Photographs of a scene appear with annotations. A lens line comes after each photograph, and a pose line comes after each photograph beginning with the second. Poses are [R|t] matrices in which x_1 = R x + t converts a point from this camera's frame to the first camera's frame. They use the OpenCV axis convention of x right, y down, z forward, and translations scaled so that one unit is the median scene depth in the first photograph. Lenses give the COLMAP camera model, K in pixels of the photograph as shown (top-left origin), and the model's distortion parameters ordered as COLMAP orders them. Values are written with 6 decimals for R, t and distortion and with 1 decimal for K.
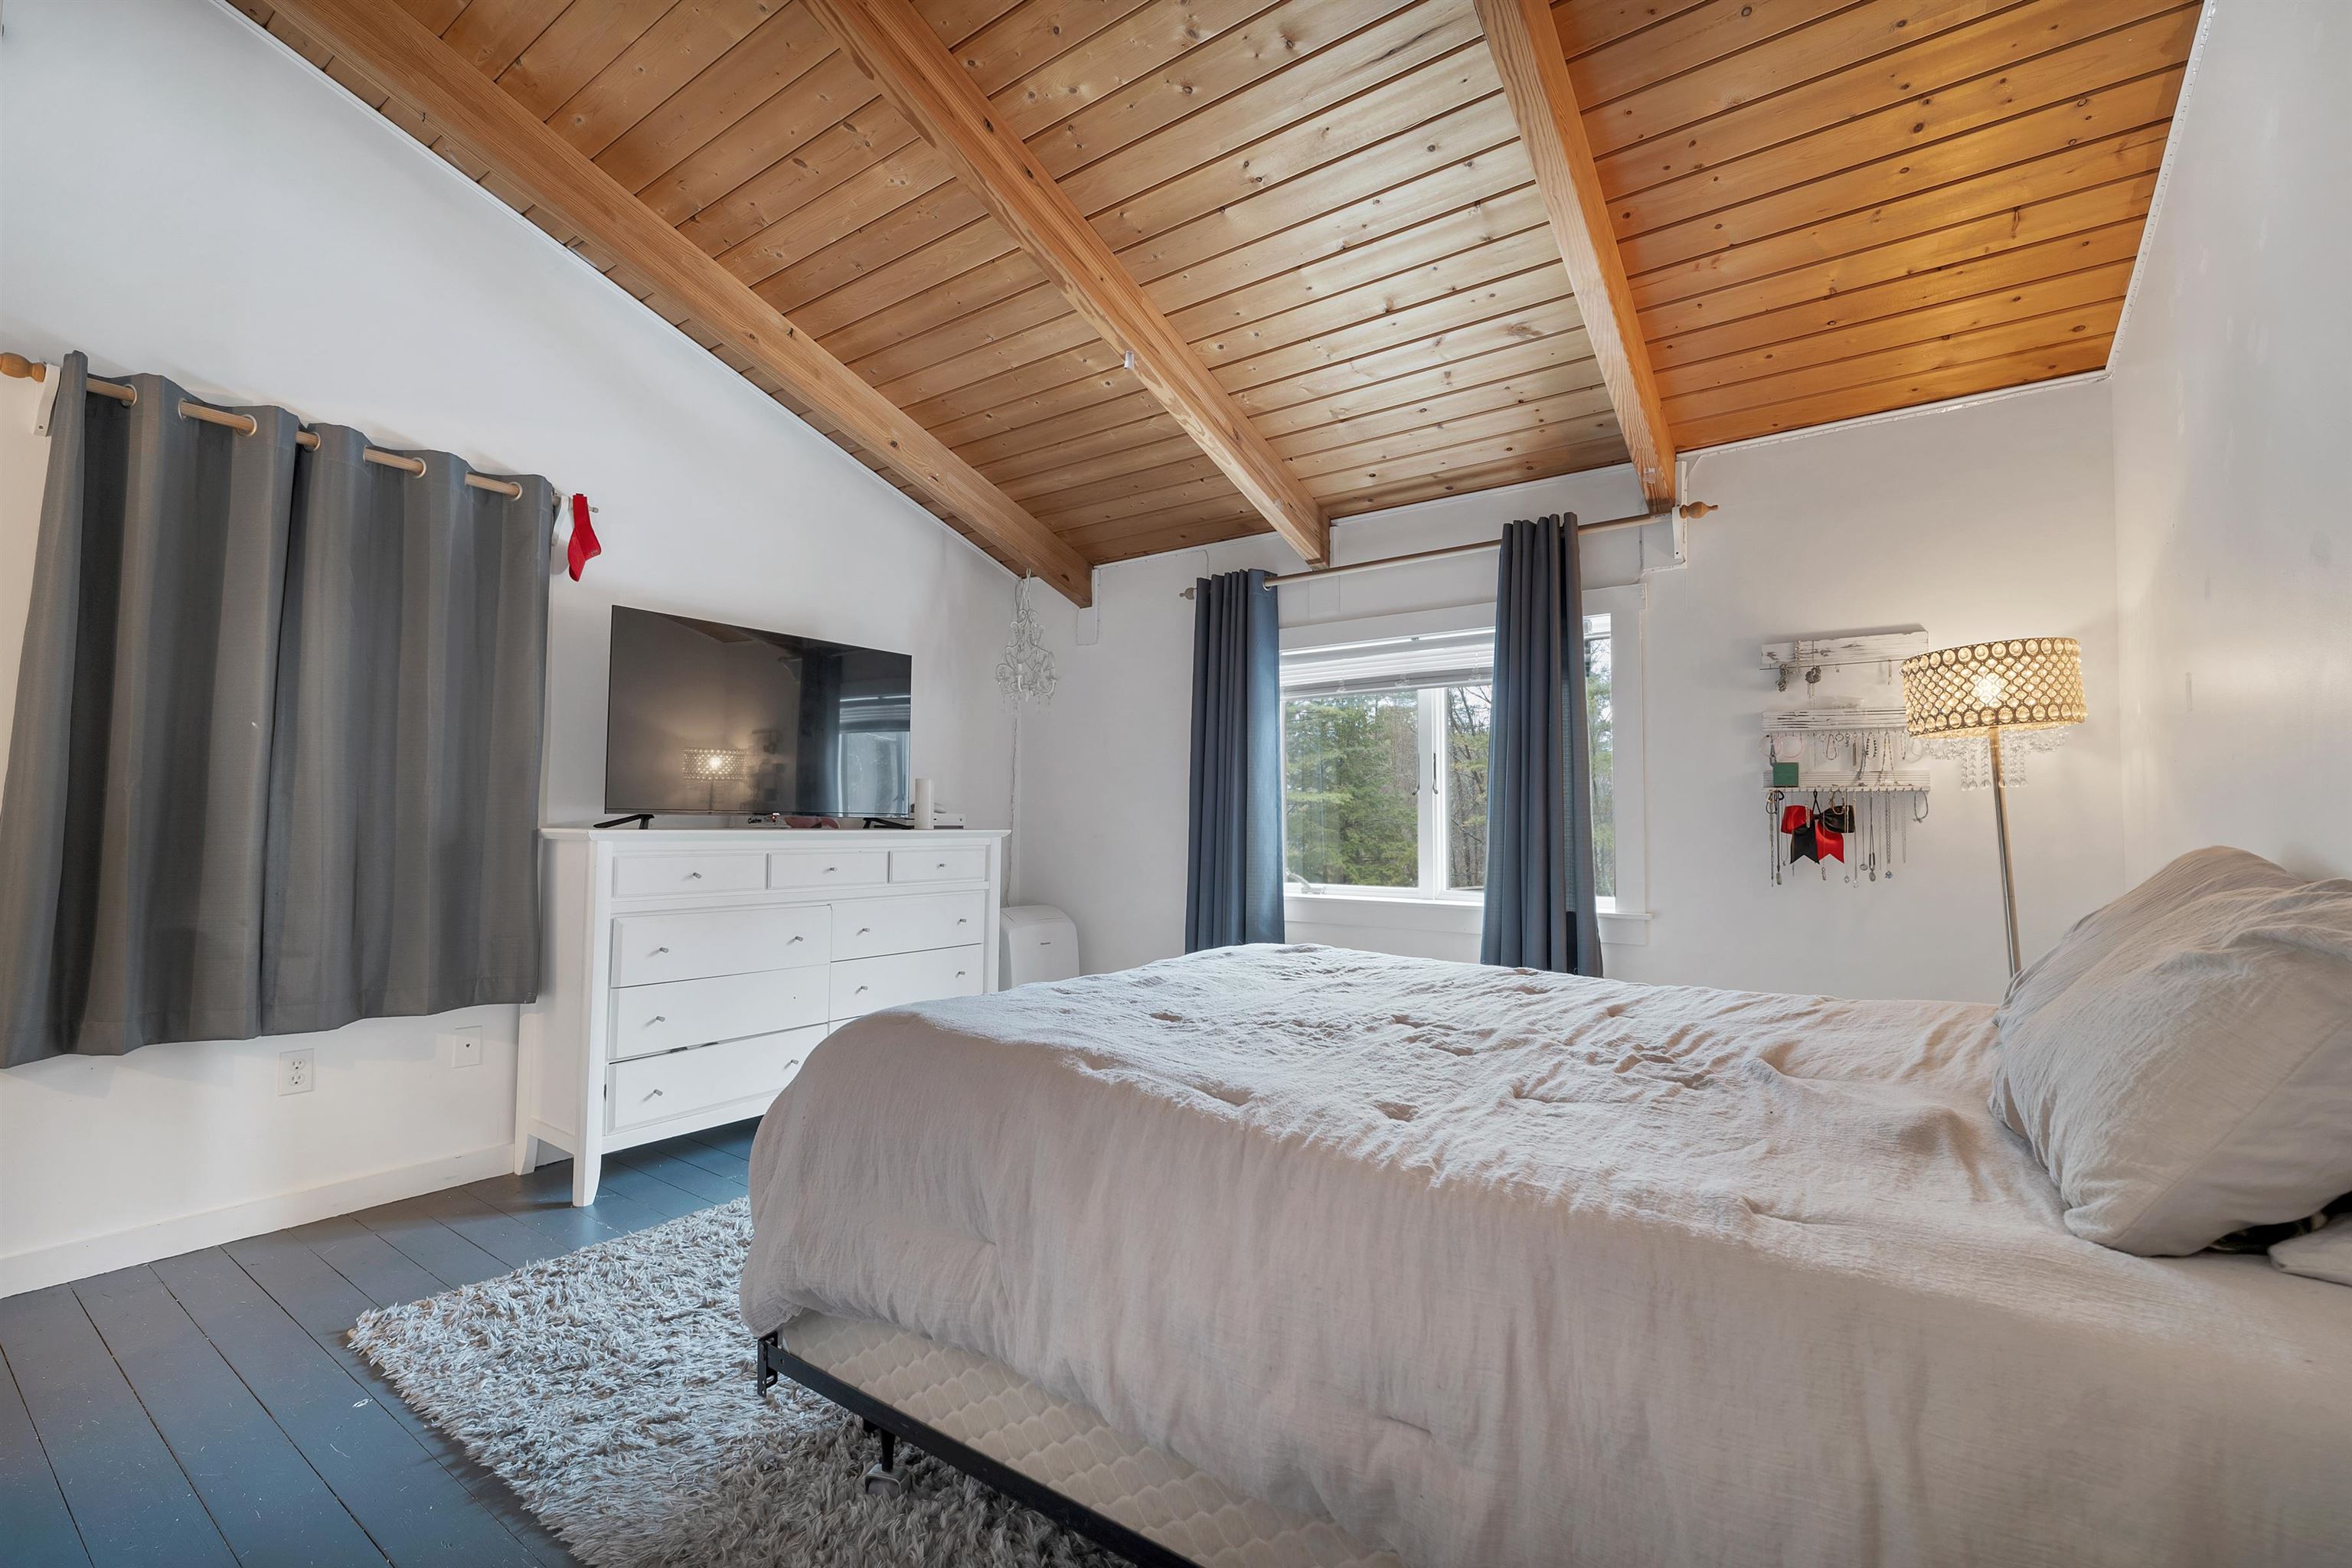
lens RADIAL K [[991.3, 0, 1176.0], [0, 991.3, 784.0], [0, 0, 1]] dist [0.000429, -0.000326]
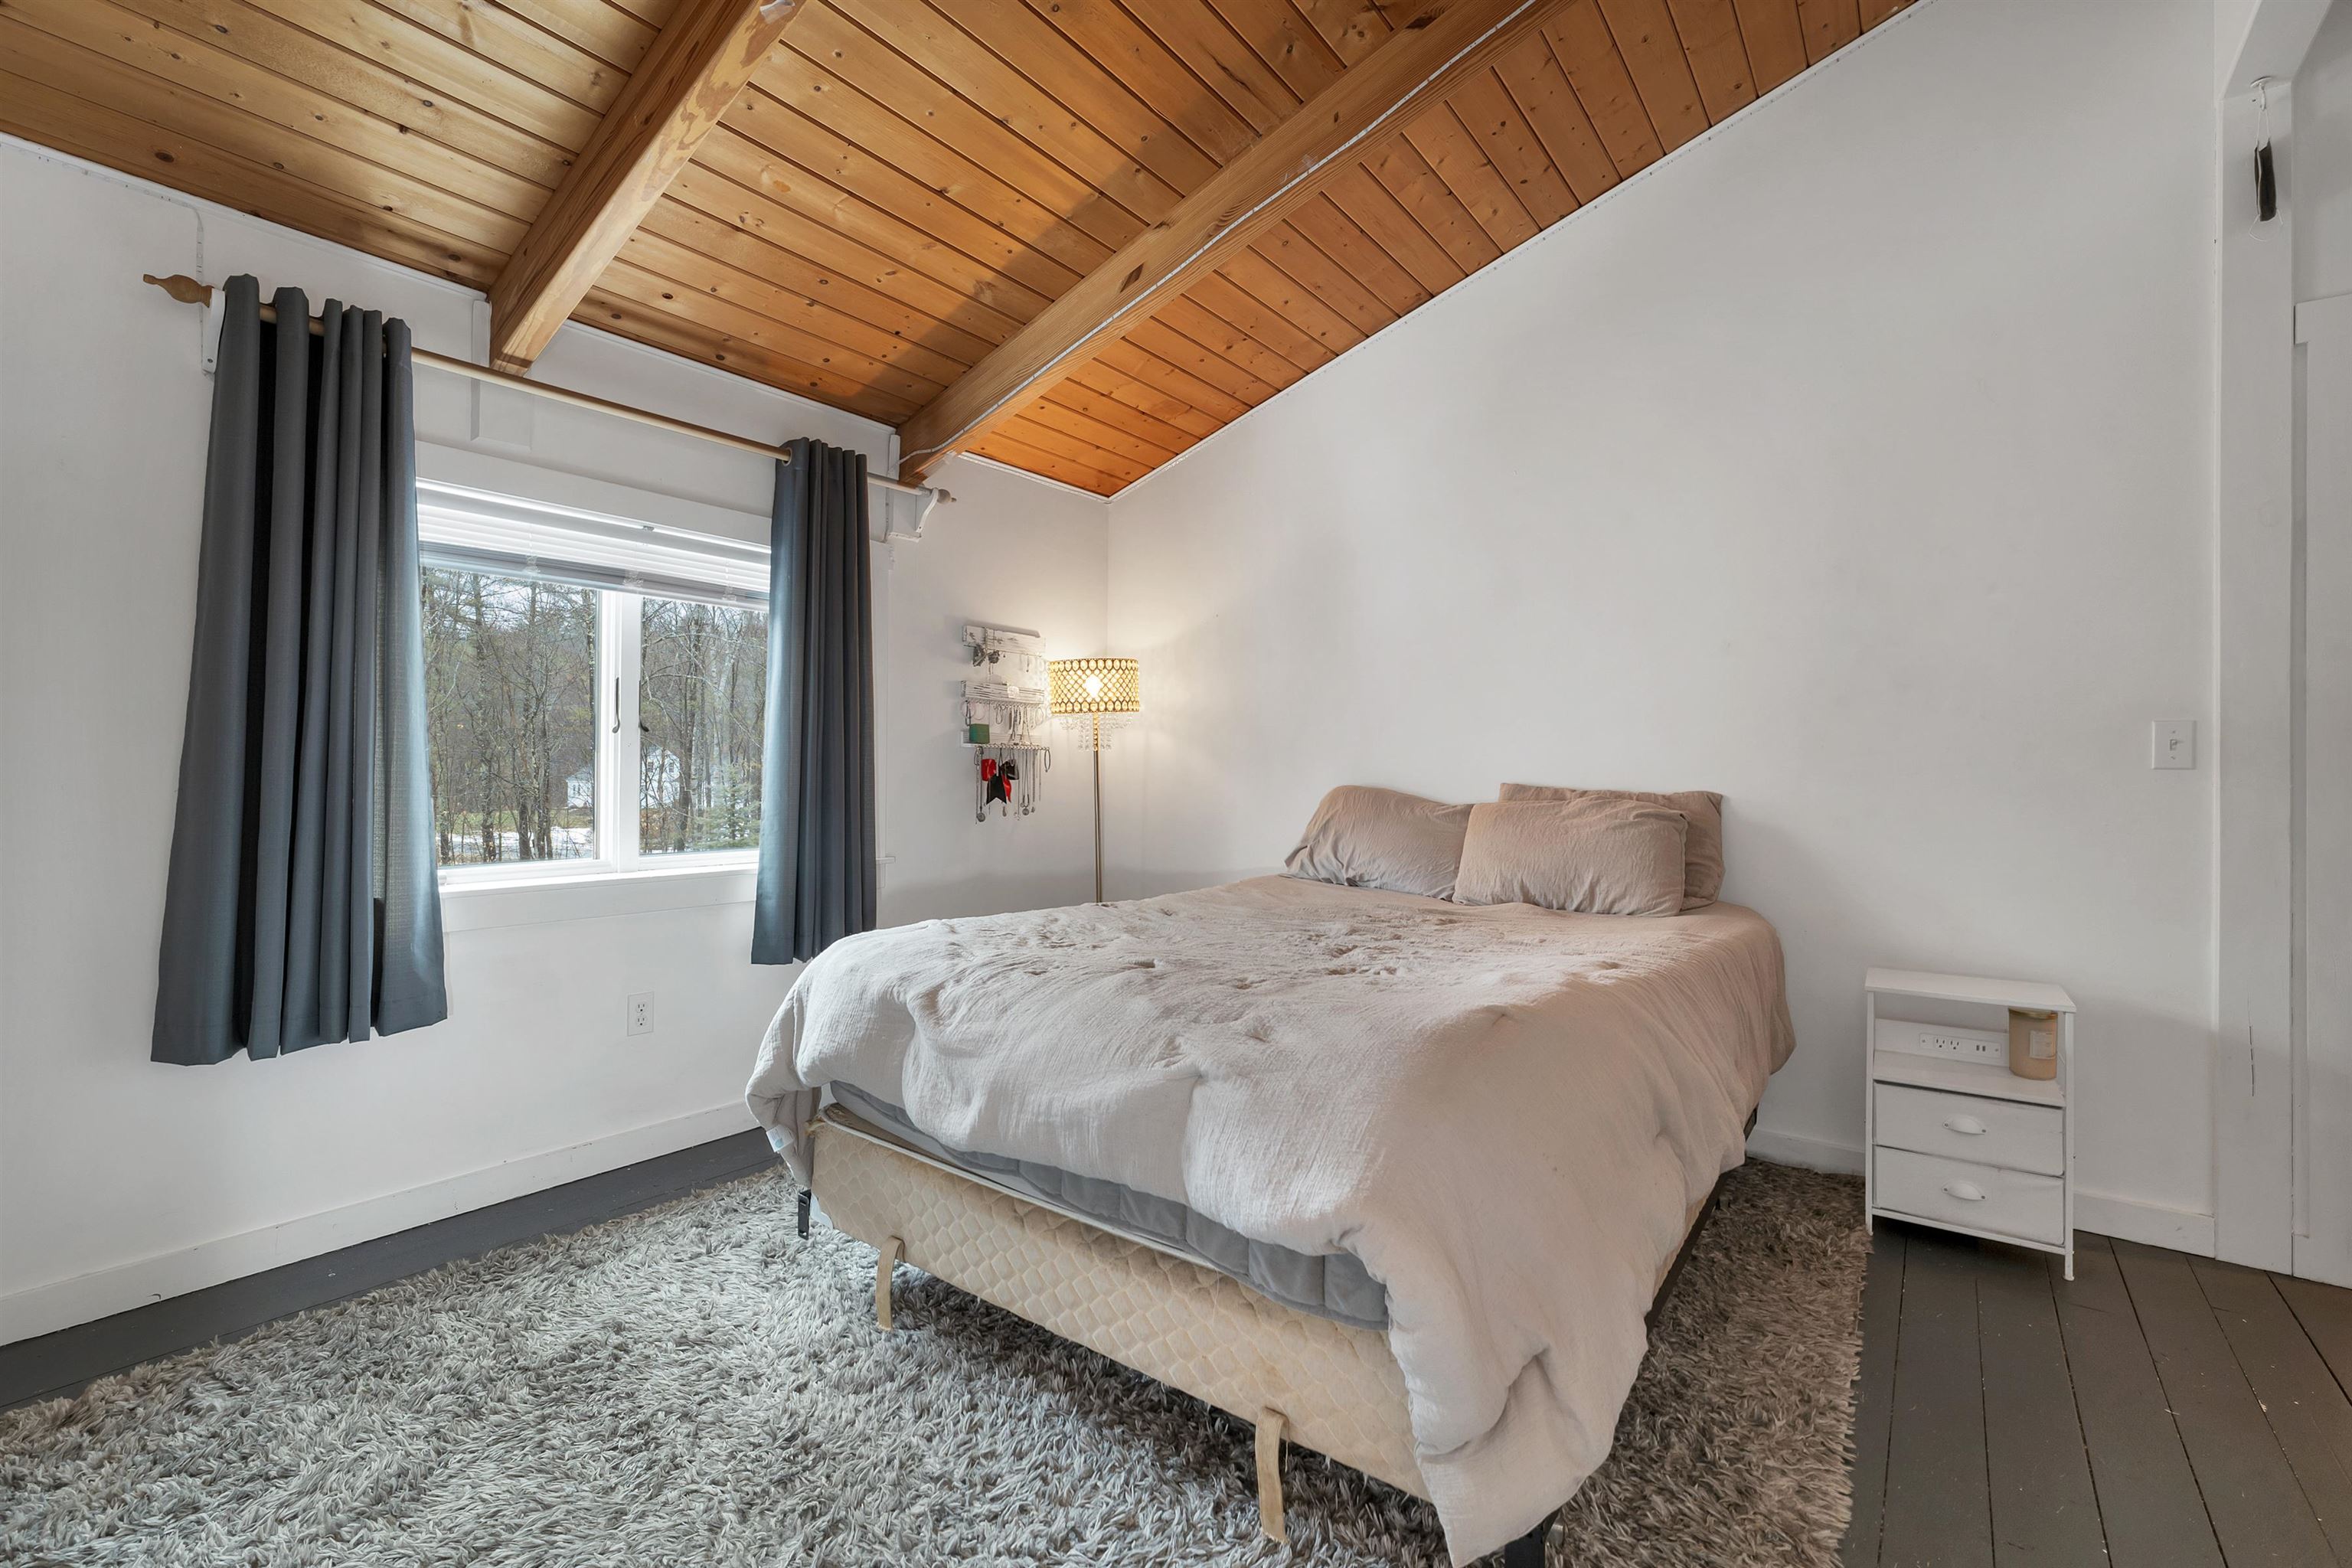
lens RADIAL K [[991.3, 0, 1176.0], [0, 991.3, 784.0], [0, 0, 1]] dist [0.000429, -0.000326]
pose [[0.043260, -0.011815, 0.998994, -0.619911], [-0.043441, 0.998962, 0.013696, 0.025620], [-0.998119, -0.043990, 0.042702, 0.696430]]
